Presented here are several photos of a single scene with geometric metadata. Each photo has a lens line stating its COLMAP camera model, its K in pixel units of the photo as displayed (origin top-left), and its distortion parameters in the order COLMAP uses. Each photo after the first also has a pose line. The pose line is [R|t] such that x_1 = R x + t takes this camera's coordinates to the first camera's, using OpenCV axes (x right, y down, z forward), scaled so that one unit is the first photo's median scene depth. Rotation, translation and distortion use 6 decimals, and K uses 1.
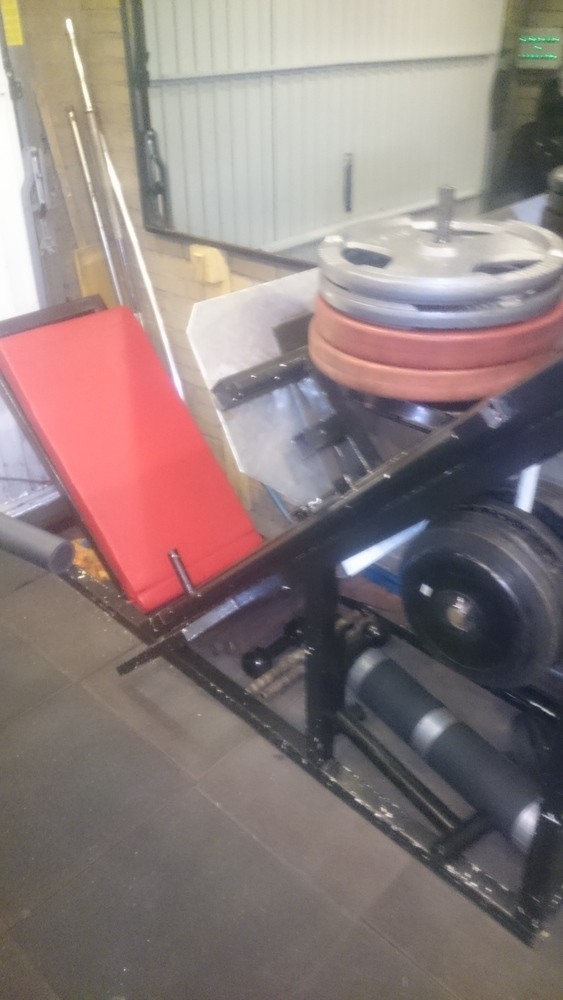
lens RADIAL K [[767.6, 0, 281.1], [0, 767.6, 485.2], [0, 0, 1]] dist [0.095028, -0.176231]
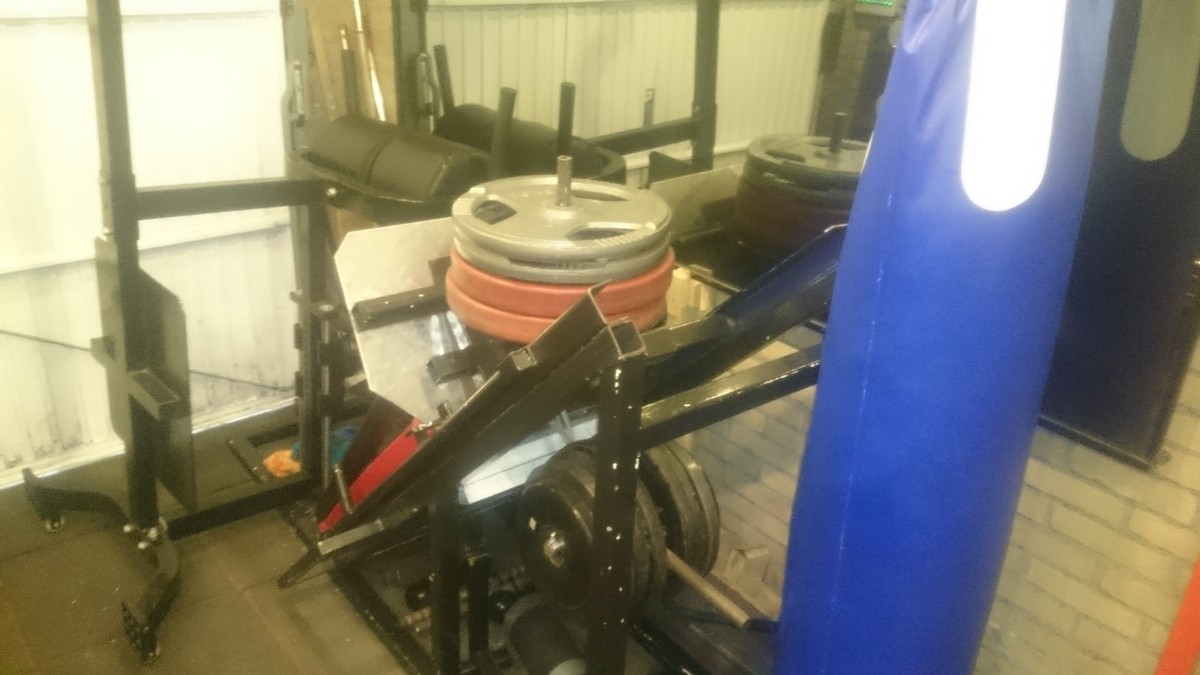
lens RADIAL K [[934.3, 0, 600.0], [0, 934.3, 337.5], [0, 0, 1]] dist [0.304232, -0.821915]
pose [[0.988671, 0.118311, -0.092373, 0.237130], [-0.127520, 0.986666, -0.101136, 0.003027], [0.079175, 0.111770, 0.990575, -0.184908]]
